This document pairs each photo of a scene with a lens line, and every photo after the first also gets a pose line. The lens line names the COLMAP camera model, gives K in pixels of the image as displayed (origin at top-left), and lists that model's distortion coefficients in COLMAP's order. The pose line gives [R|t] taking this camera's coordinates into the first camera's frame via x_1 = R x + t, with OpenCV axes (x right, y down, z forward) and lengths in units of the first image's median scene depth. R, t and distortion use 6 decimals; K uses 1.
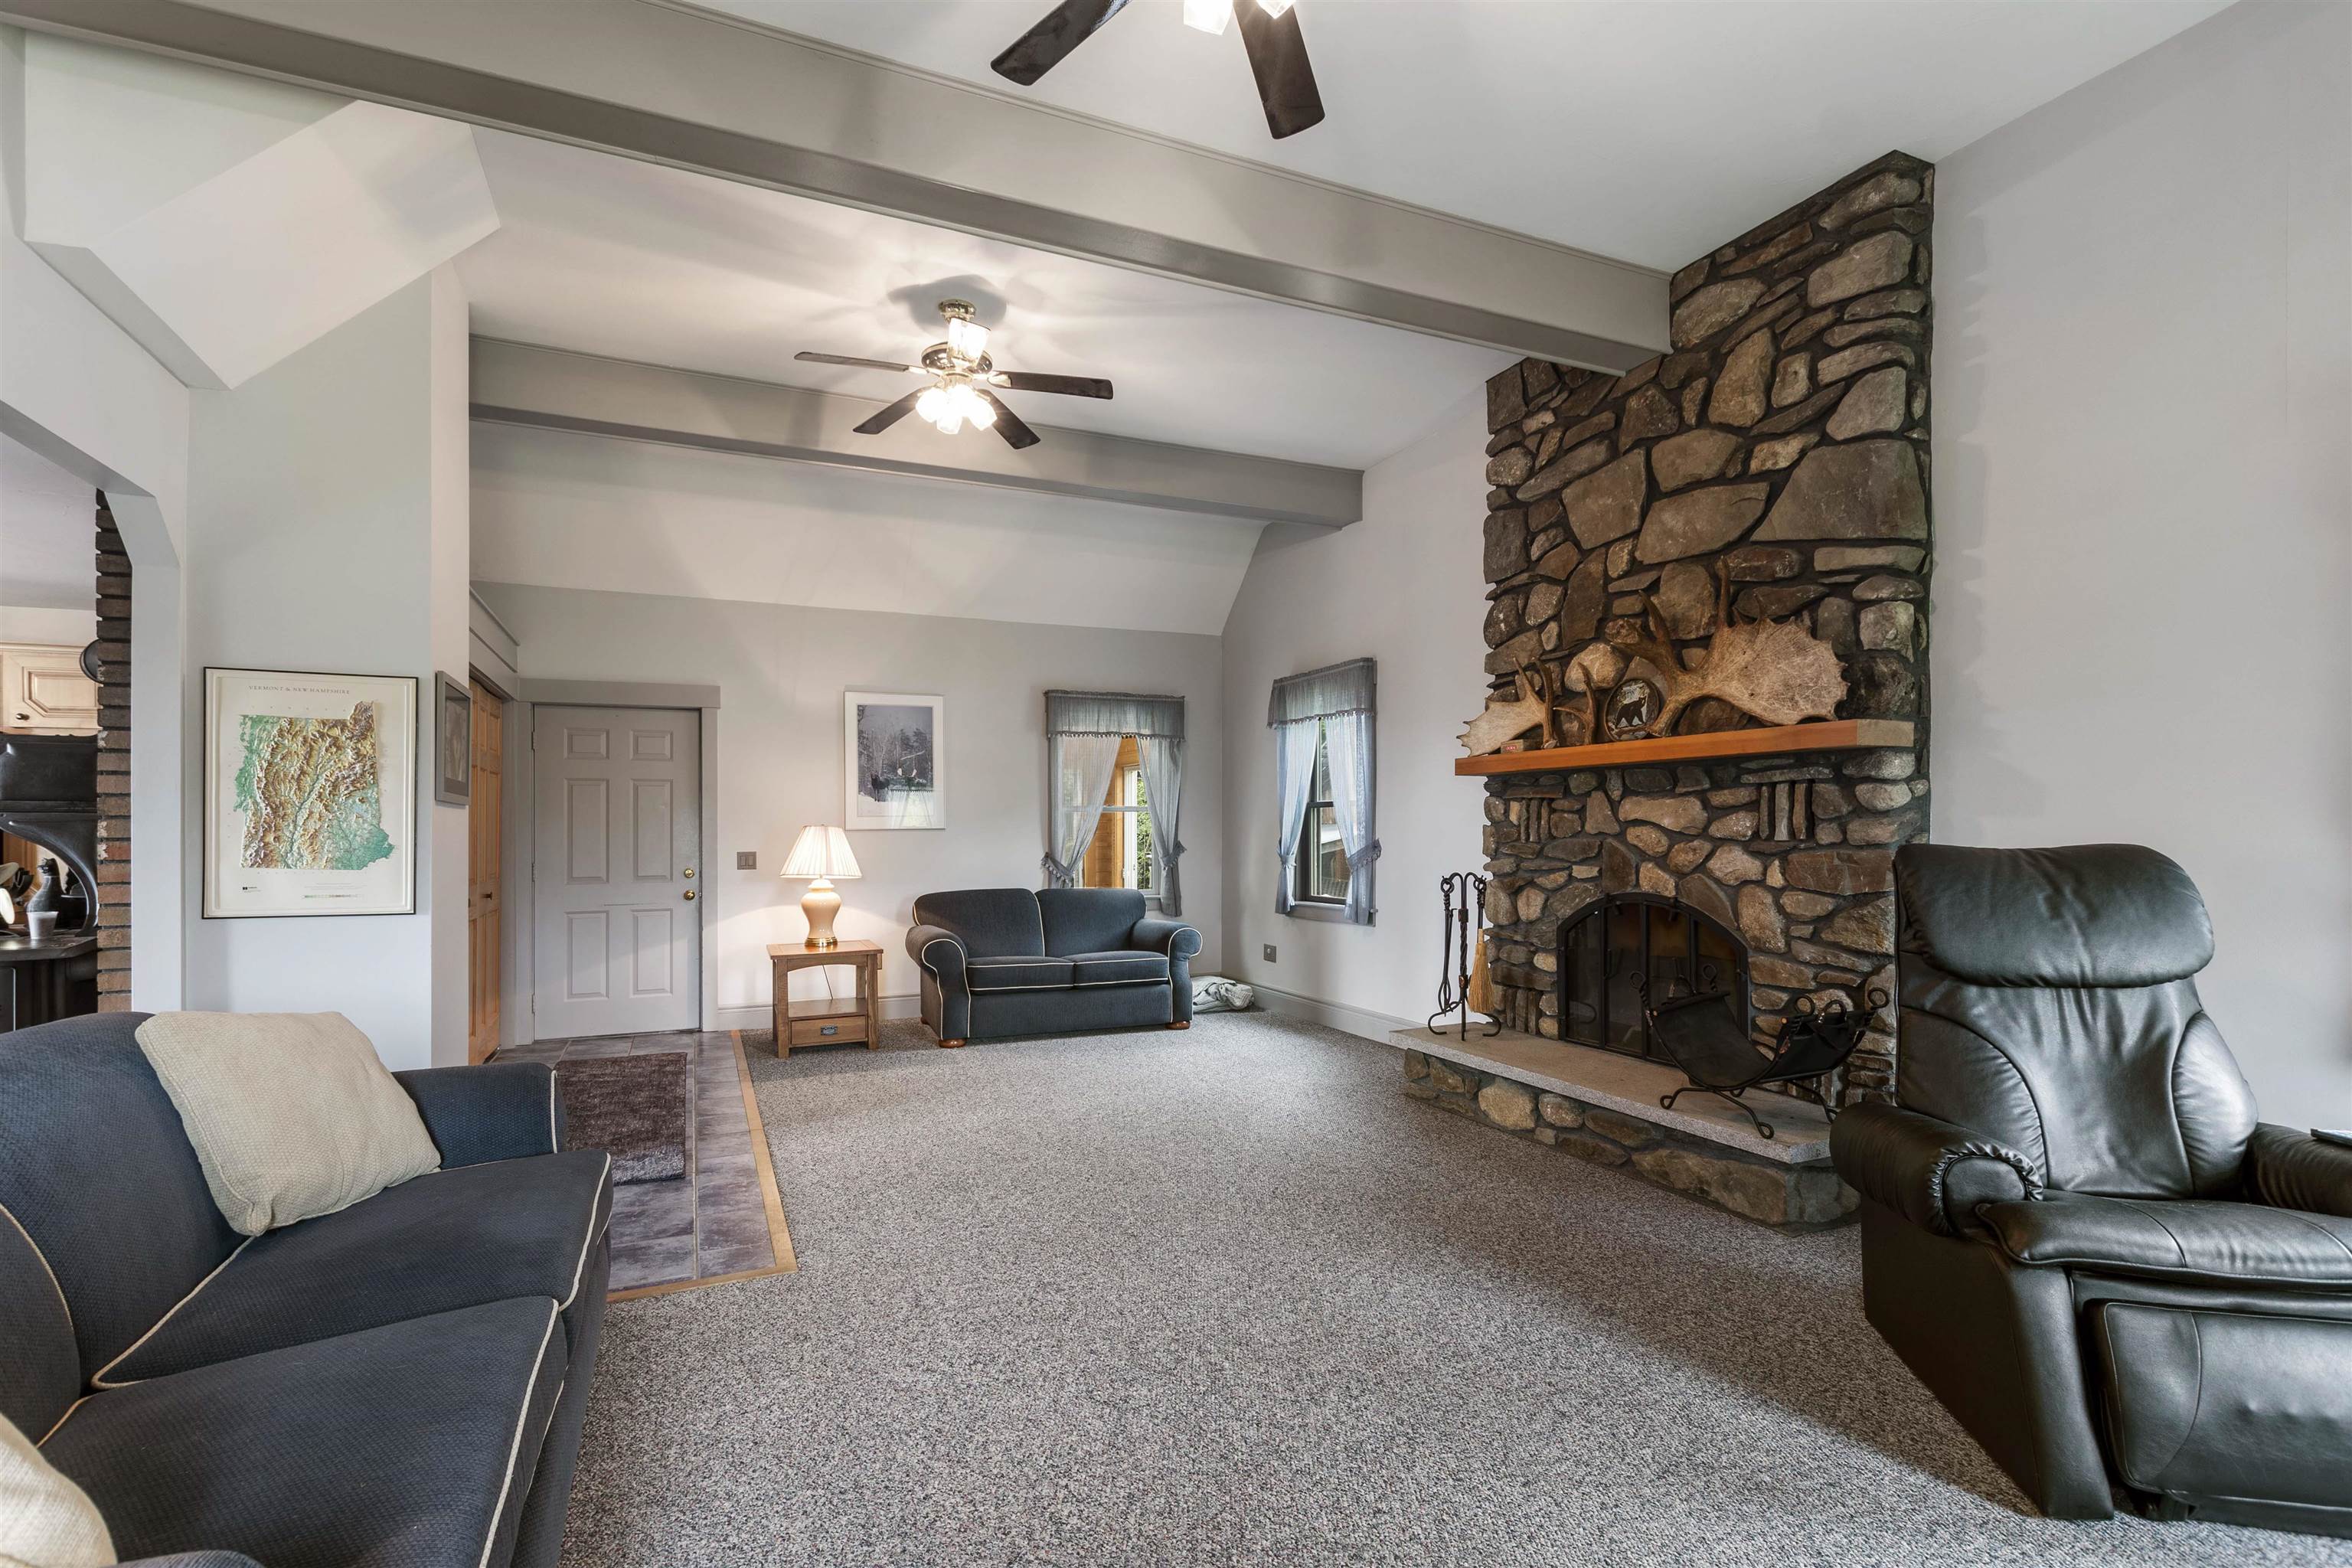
lens RADIAL K [[1042.0, 0, 1142.6], [0, 1042.0, 828.8], [0, 0, 1]] dist [0.002727, 0.000670]
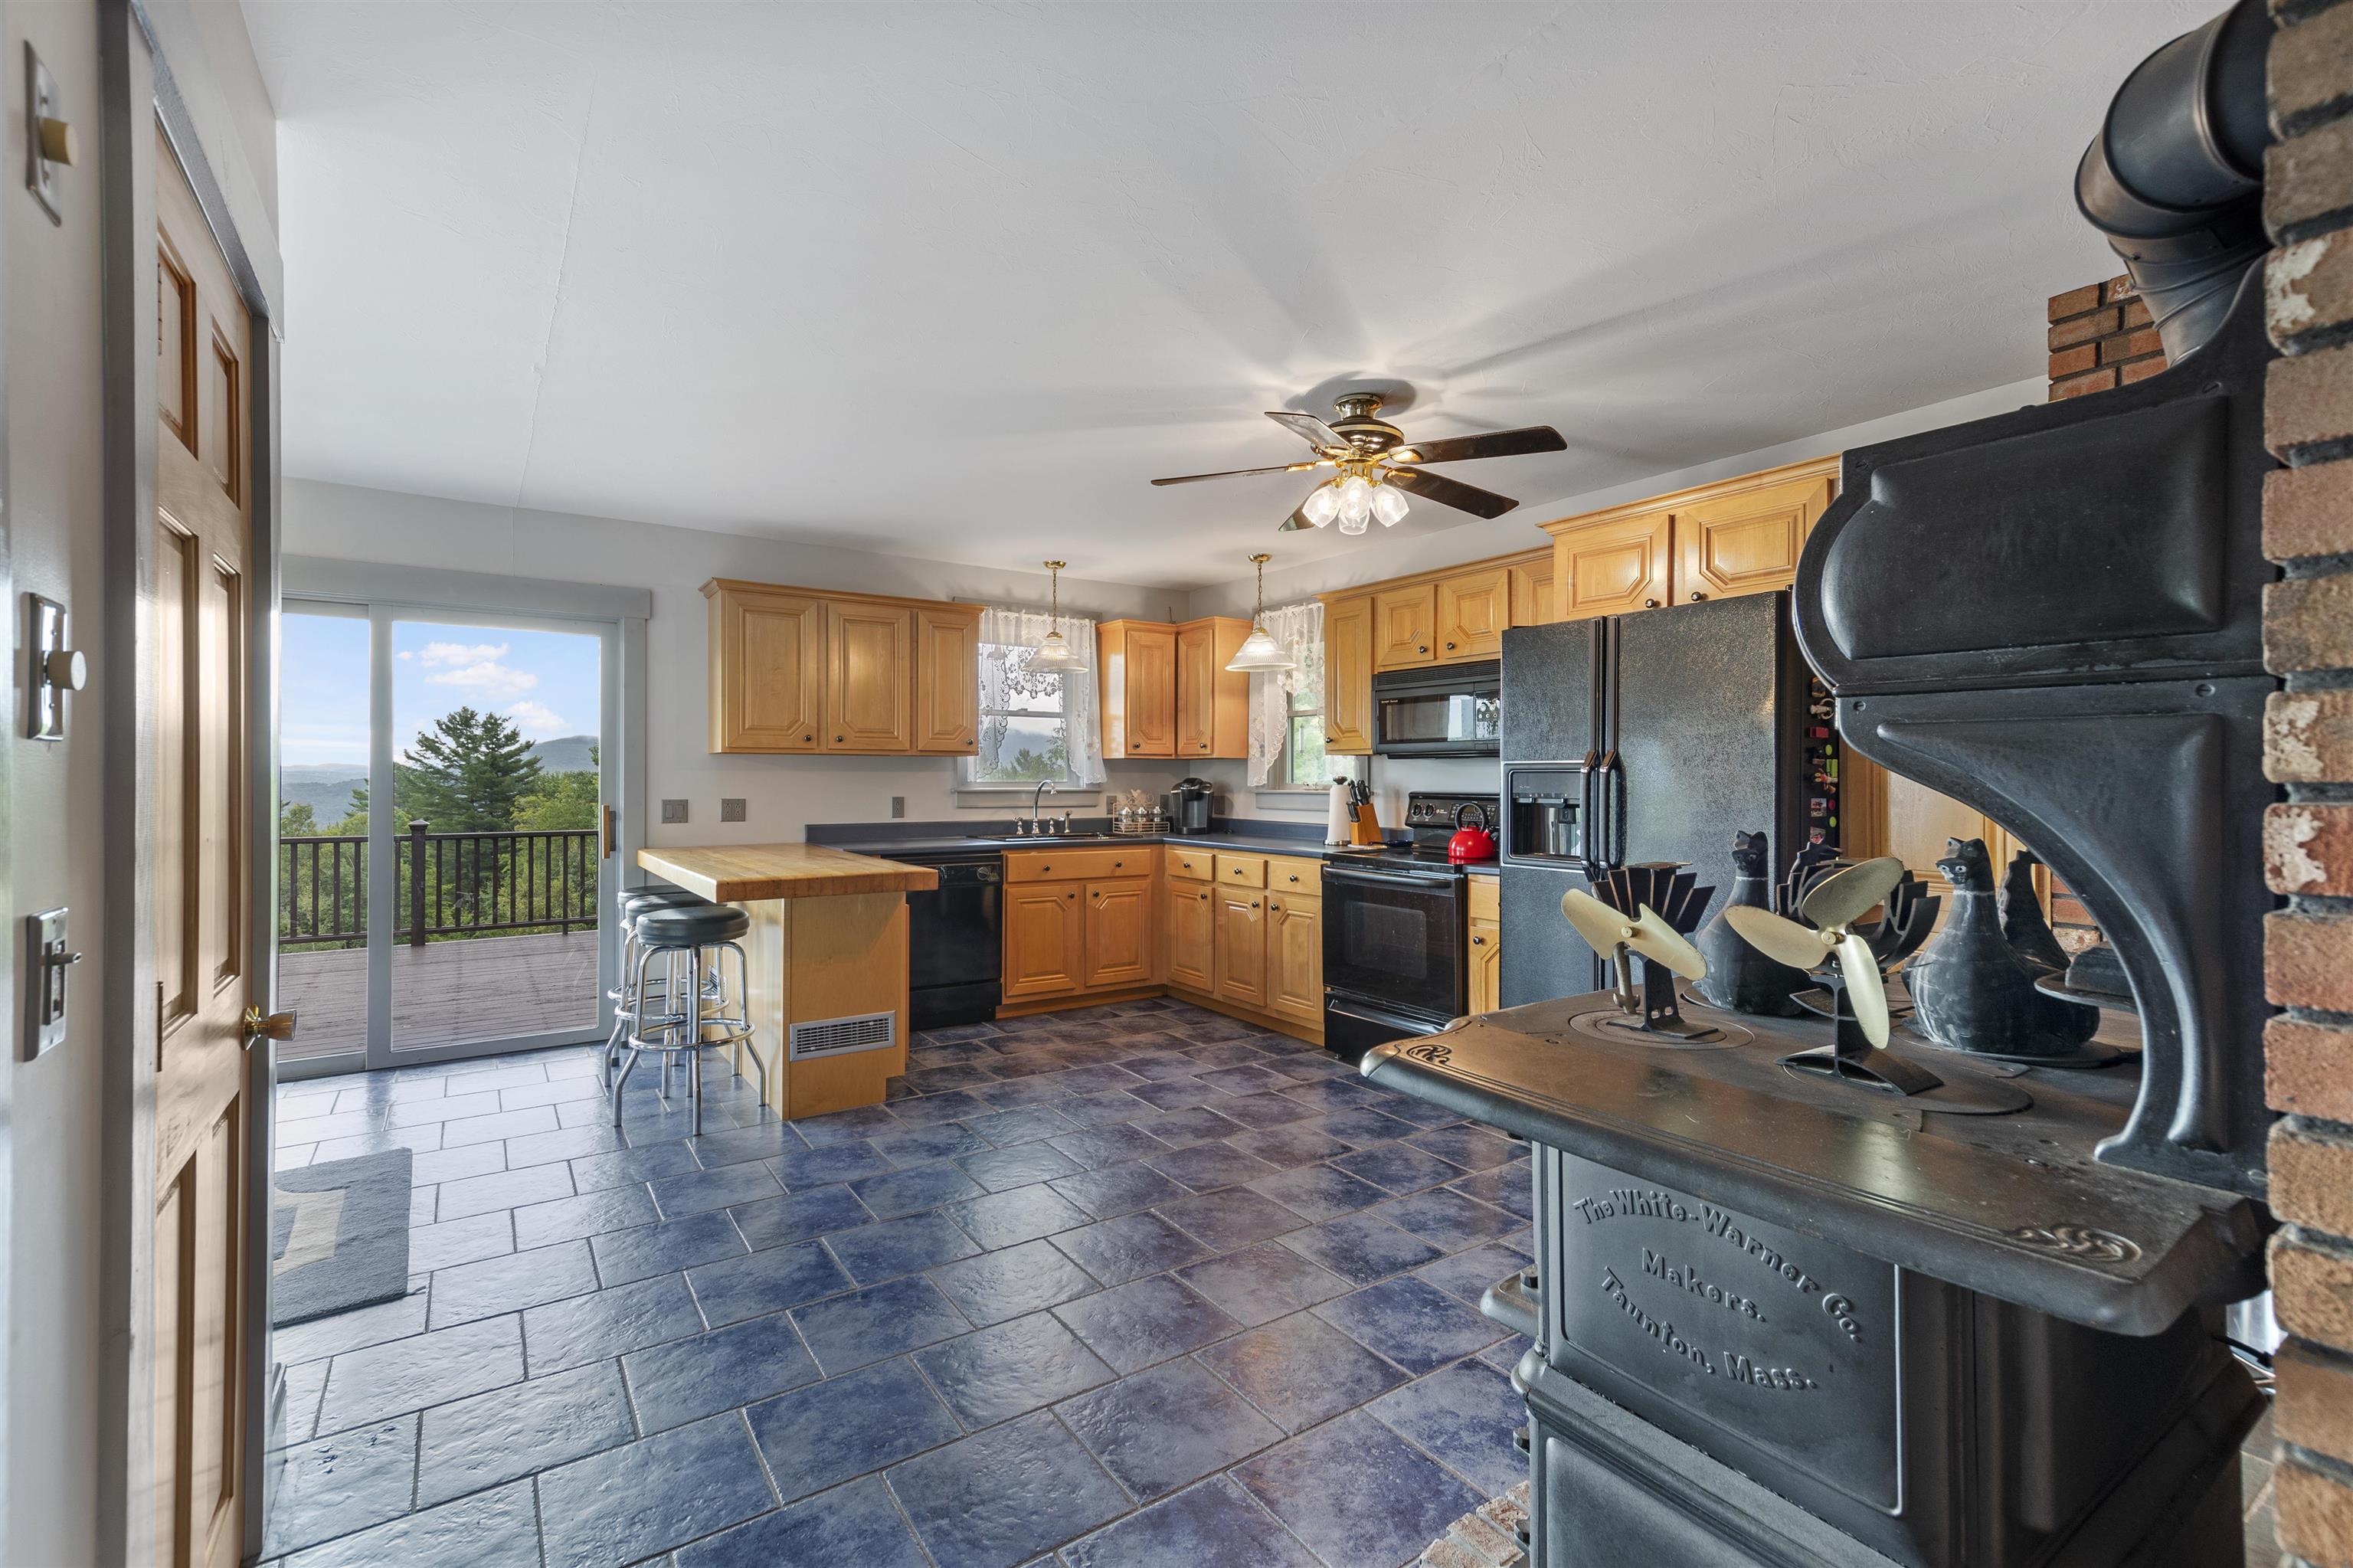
lens RADIAL K [[1042.5, 0, 1171.9], [0, 1042.5, 771.2], [0, 0, 1]] dist [0.002727, 0.000670]
pose [[0.193740, 0.005215, -0.981039, -0.658242], [-0.010409, 0.999941, 0.003260, 0.006423], [0.980998, 0.009581, 0.193783, 0.588706]]
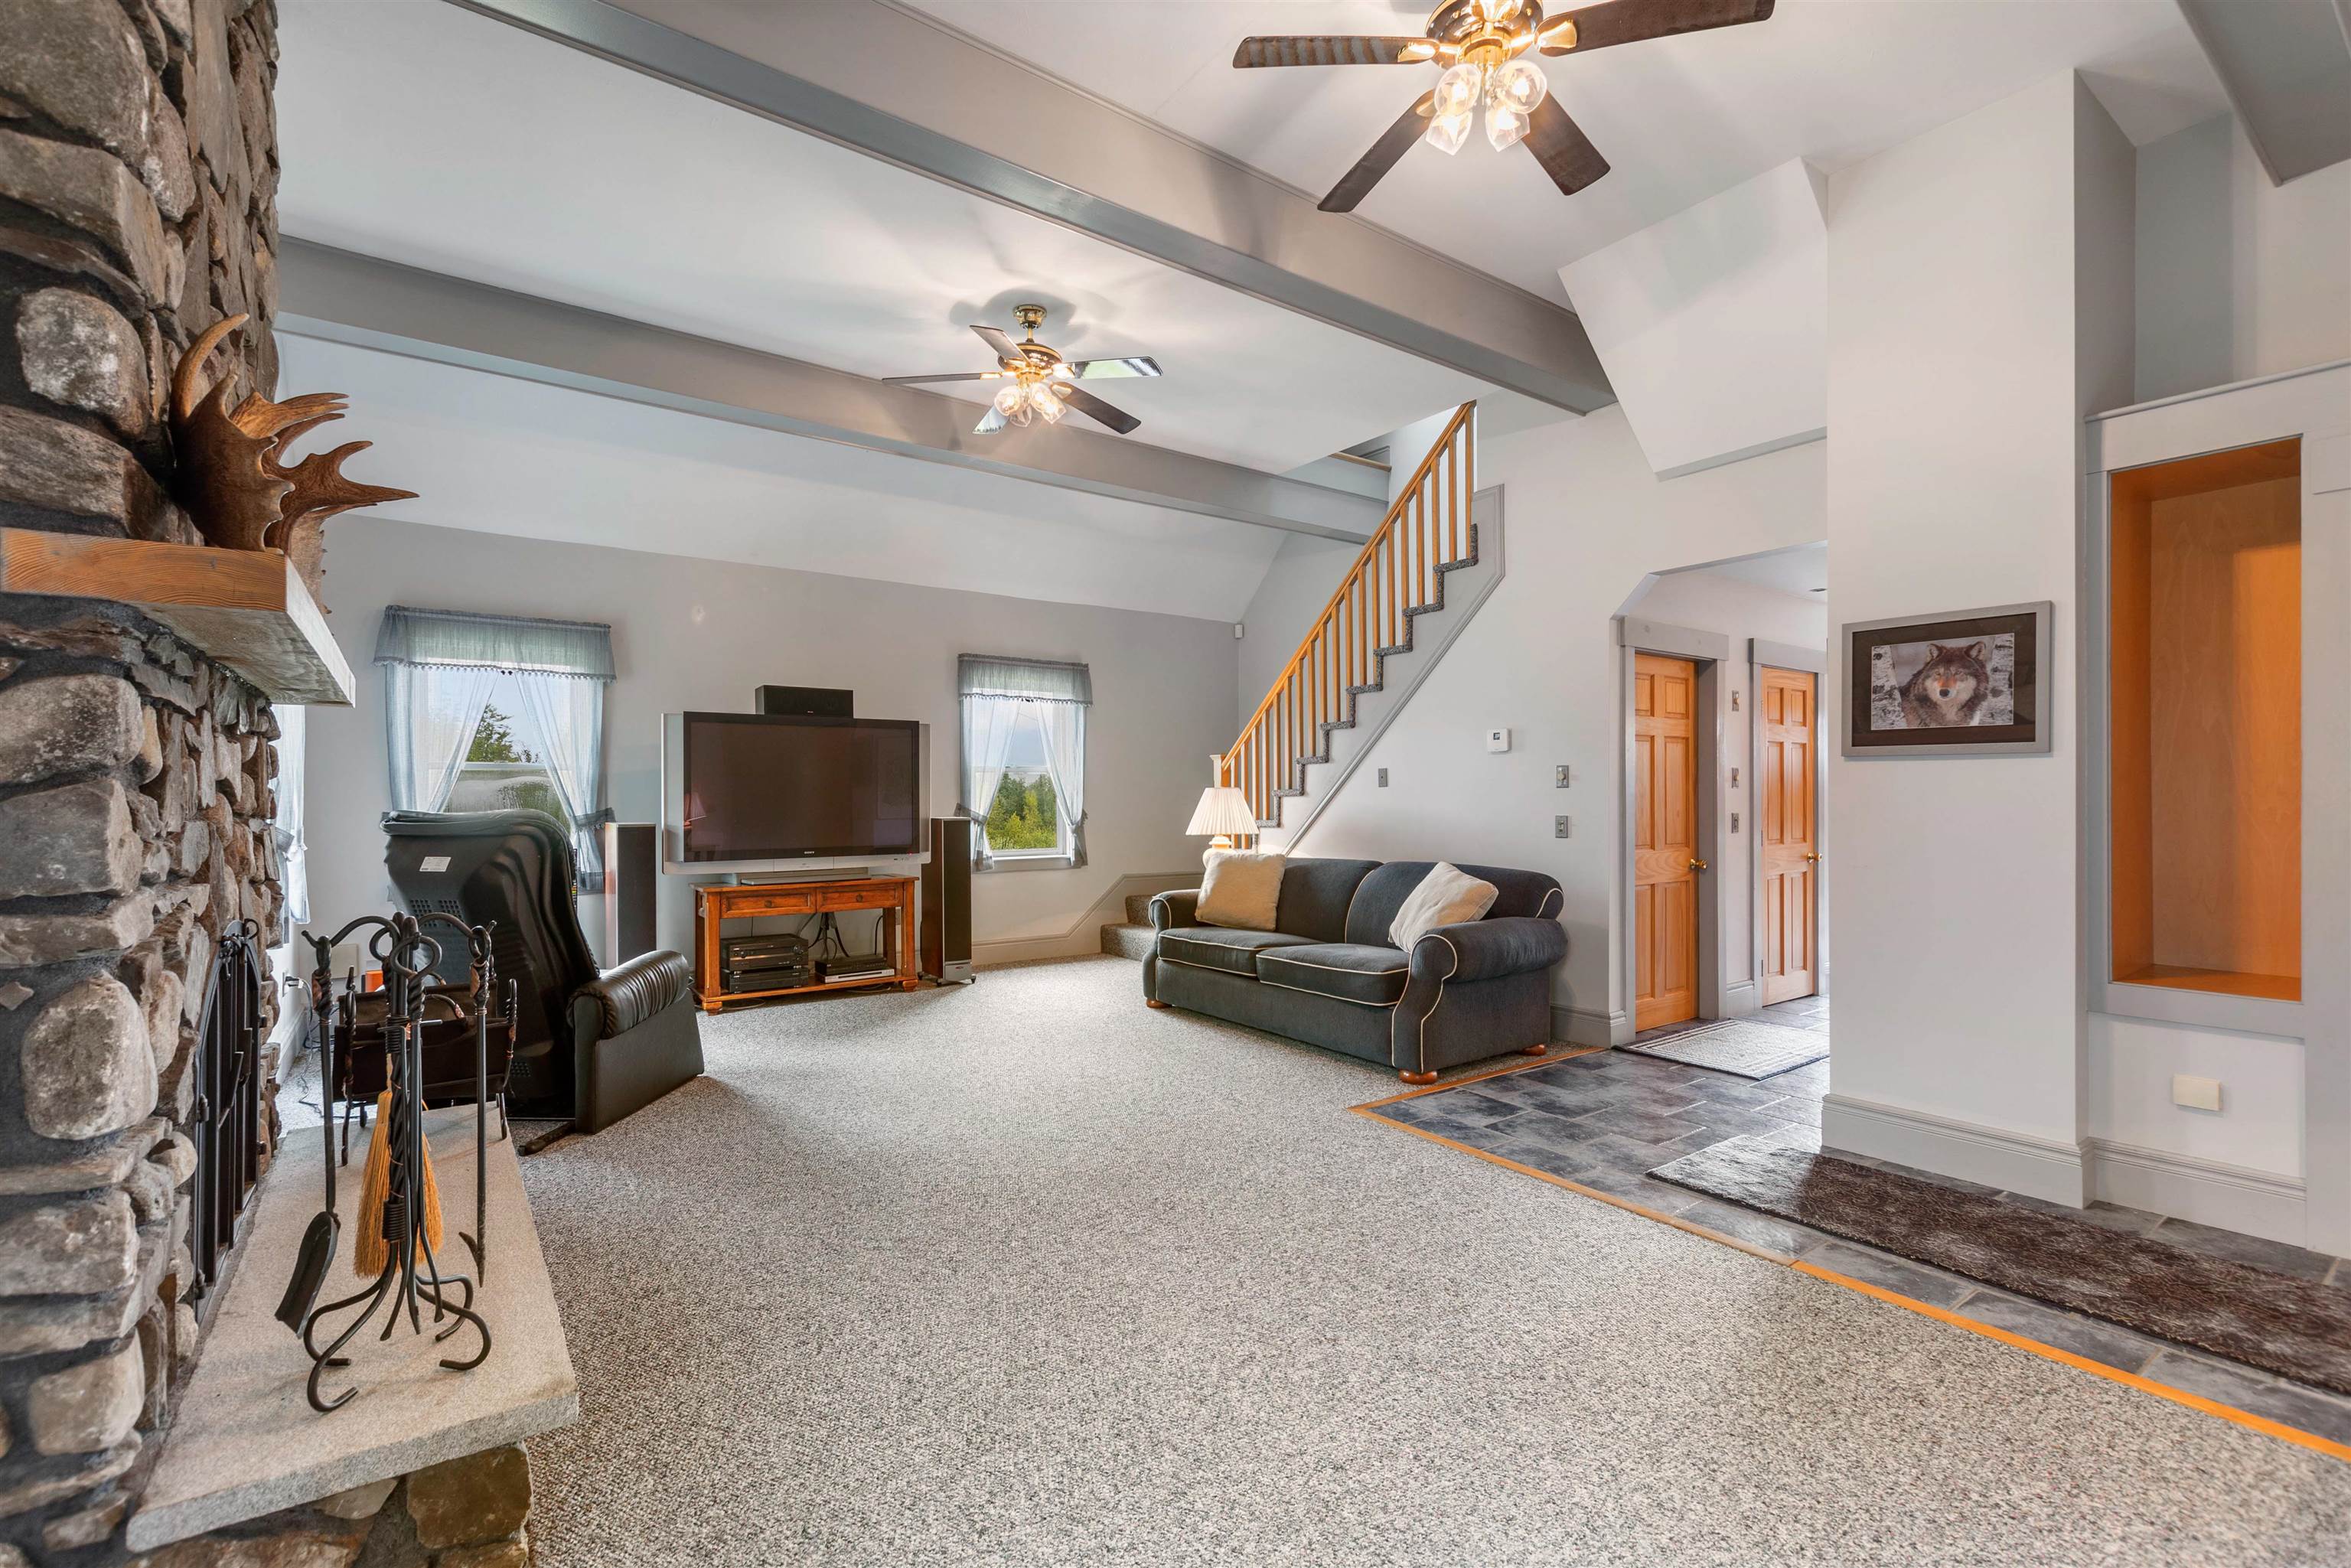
lens RADIAL K [[1041.5, 0, 1168.3], [0, 1041.5, 795.9], [0, 0, 1]] dist [0.002727, 0.000670]
pose [[-0.973897, 0.008911, -0.226816, 0.145199], [0.009488, 0.999954, -0.001452, 0.003984], [0.226792, -0.003566, -0.973937, 1.592134]]
